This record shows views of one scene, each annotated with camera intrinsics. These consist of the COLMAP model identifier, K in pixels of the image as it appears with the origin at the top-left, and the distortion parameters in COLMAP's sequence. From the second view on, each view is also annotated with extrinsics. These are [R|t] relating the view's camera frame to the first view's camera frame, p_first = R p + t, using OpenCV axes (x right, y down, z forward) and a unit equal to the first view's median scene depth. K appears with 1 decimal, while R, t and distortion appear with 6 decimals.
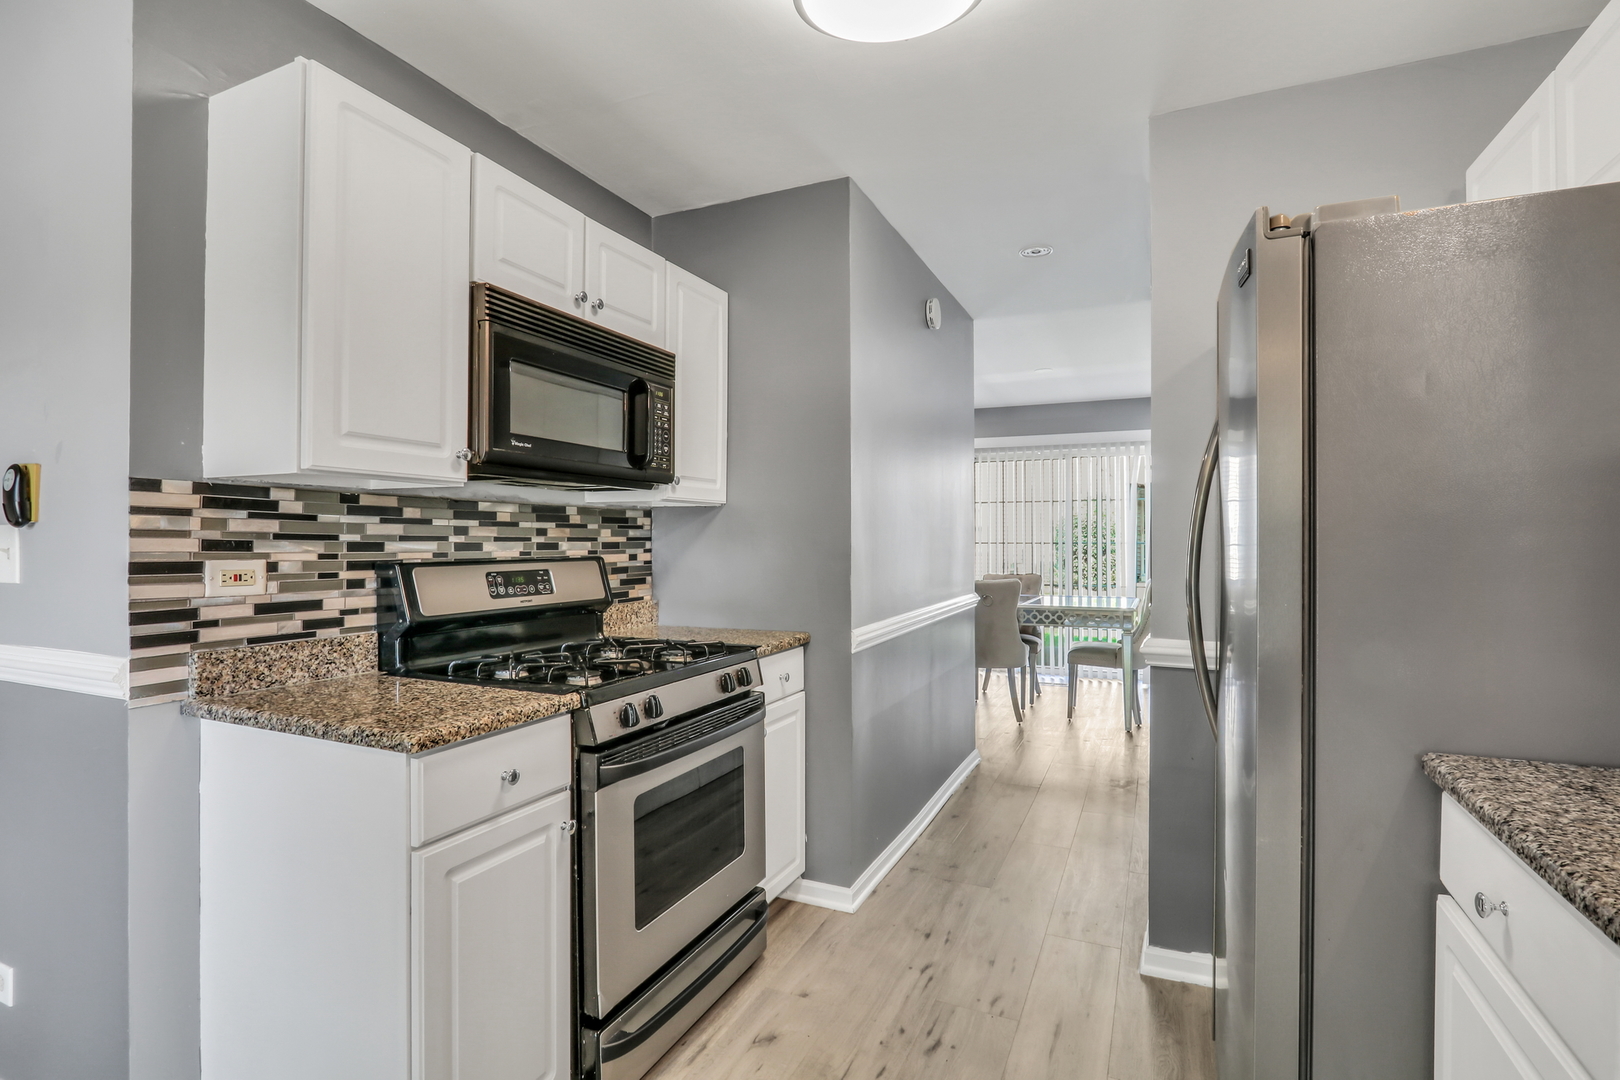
lens RADIAL K [[758.4, 0, 810.0], [0, 758.4, 540.0], [0, 0, 1]] dist [-0.000812, 0.000074]
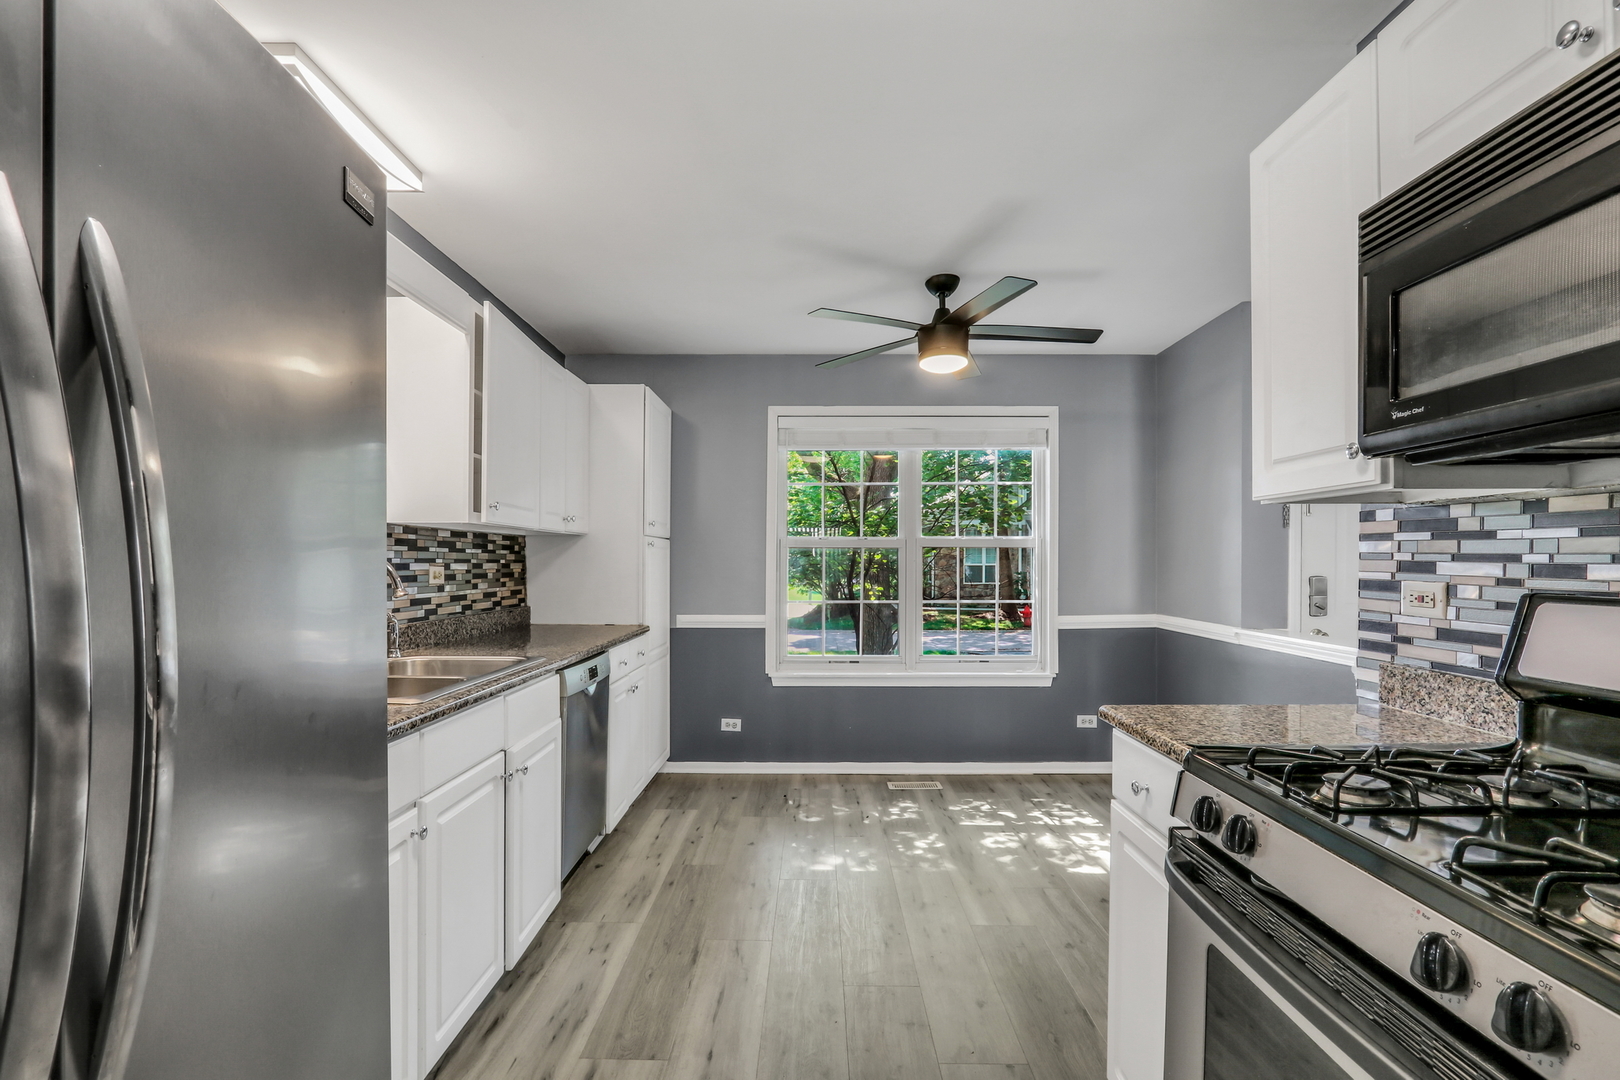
lens RADIAL K [[773.1, 0, 803.3], [0, 773.1, 568.6], [0, 0, 1]] dist [-0.005822, 0.000174]
pose [[-0.914438, -0.000985, -0.404725, 0.394361], [-0.004500, 0.999960, 0.007734, 0.005376], [0.404702, 0.008893, -0.914406, 1.552010]]
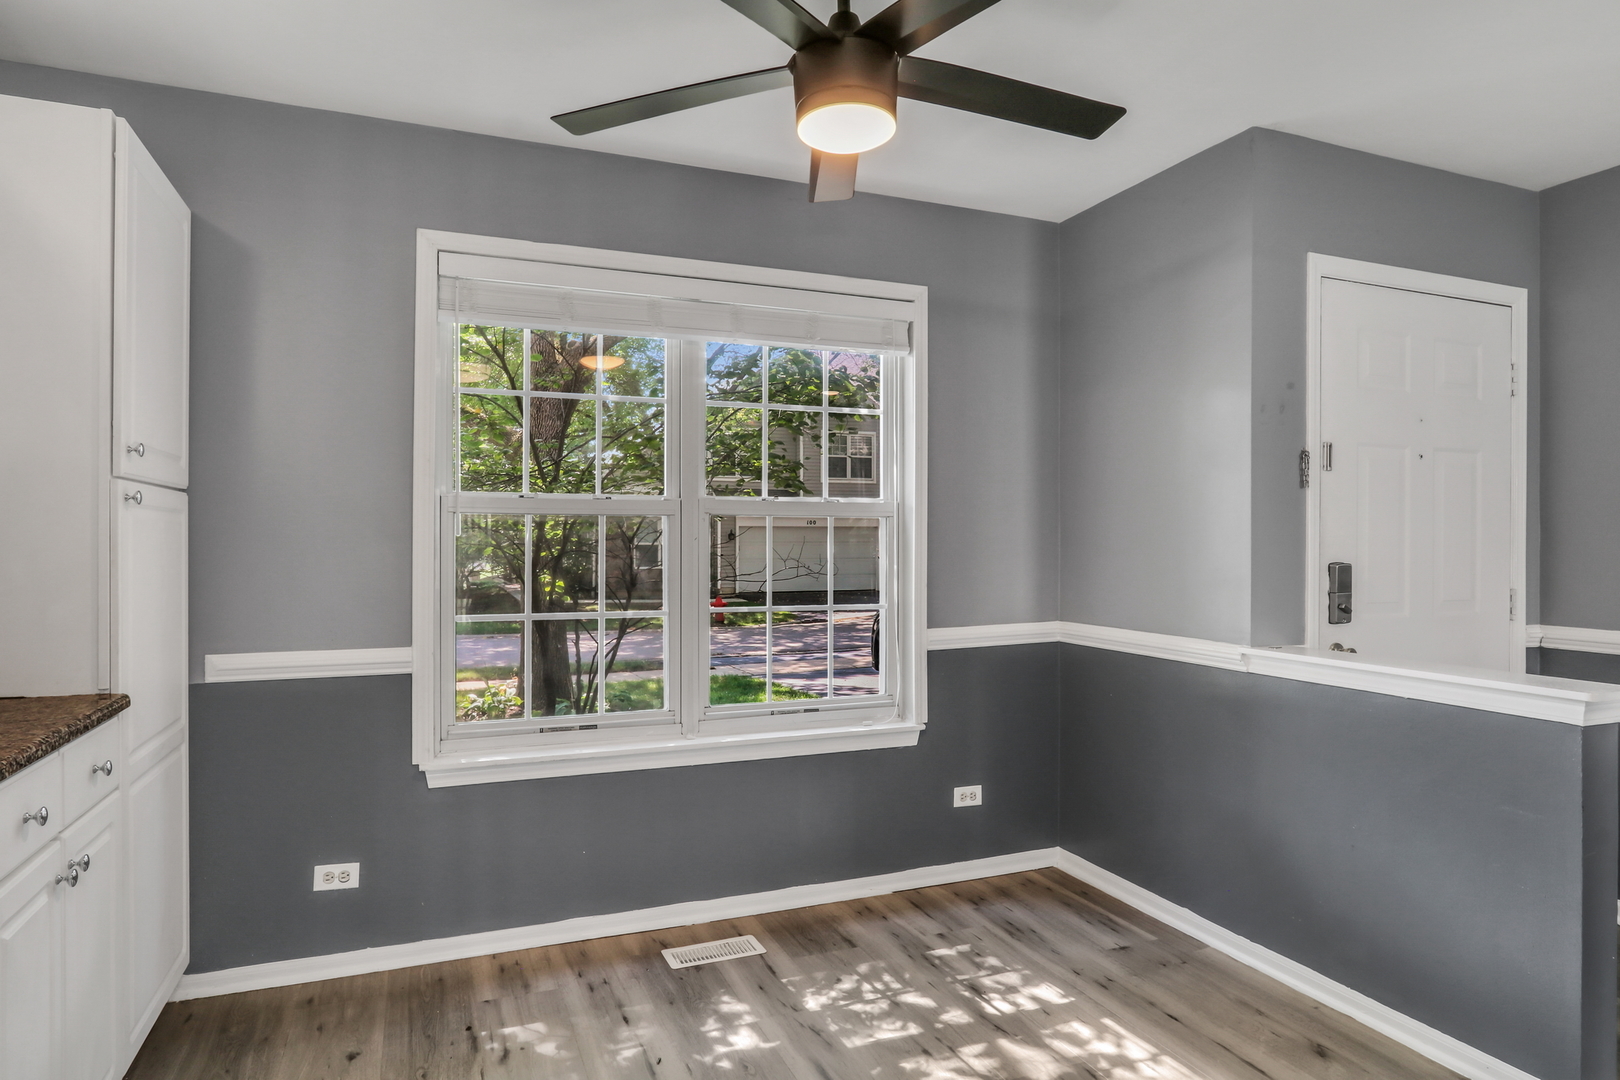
lens RADIAL K [[964.9, 0, 807.6], [0, 964.9, 551.4], [0, 0, 1]] dist [-0.005647, -0.000343]
pose [[-0.688900, 0.001522, -0.724855, 0.270837], [-0.003361, 0.999980, 0.005294, 0.007857], [0.724849, 0.006083, -0.688881, 1.086935]]
